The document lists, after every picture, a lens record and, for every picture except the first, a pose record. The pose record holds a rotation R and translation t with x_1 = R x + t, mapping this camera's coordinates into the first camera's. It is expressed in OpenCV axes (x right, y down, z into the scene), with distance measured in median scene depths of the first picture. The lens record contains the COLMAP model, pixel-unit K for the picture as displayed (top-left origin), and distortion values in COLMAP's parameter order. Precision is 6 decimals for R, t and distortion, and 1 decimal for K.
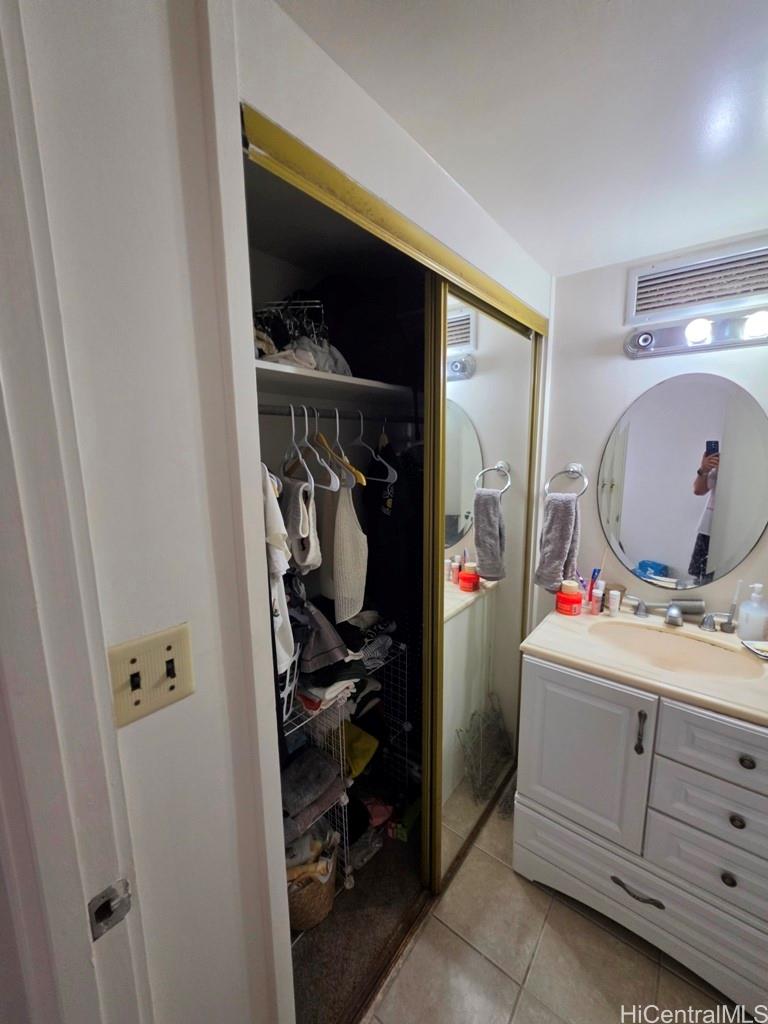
lens RADIAL K [[412.4, 0, 387.2], [0, 412.4, 512.8], [0, 0, 1]] dist [0.000476, 0.000030]
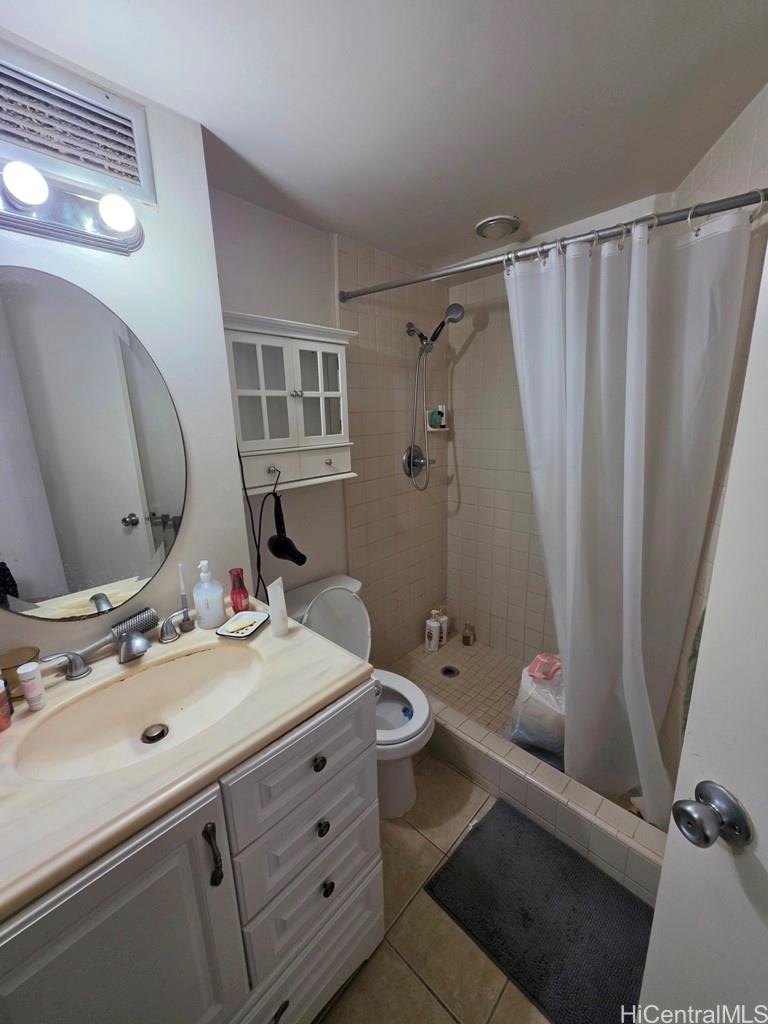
lens RADIAL K [[412.4, 0, 387.2], [0, 412.4, 512.8], [0, 0, 1]] dist [0.000476, 0.000030]
pose [[0.092683, -0.227666, 0.969318, 0.131593], [0.183843, 0.960684, 0.208060, -0.027334], [-0.978576, 0.158918, 0.130894, 0.478356]]
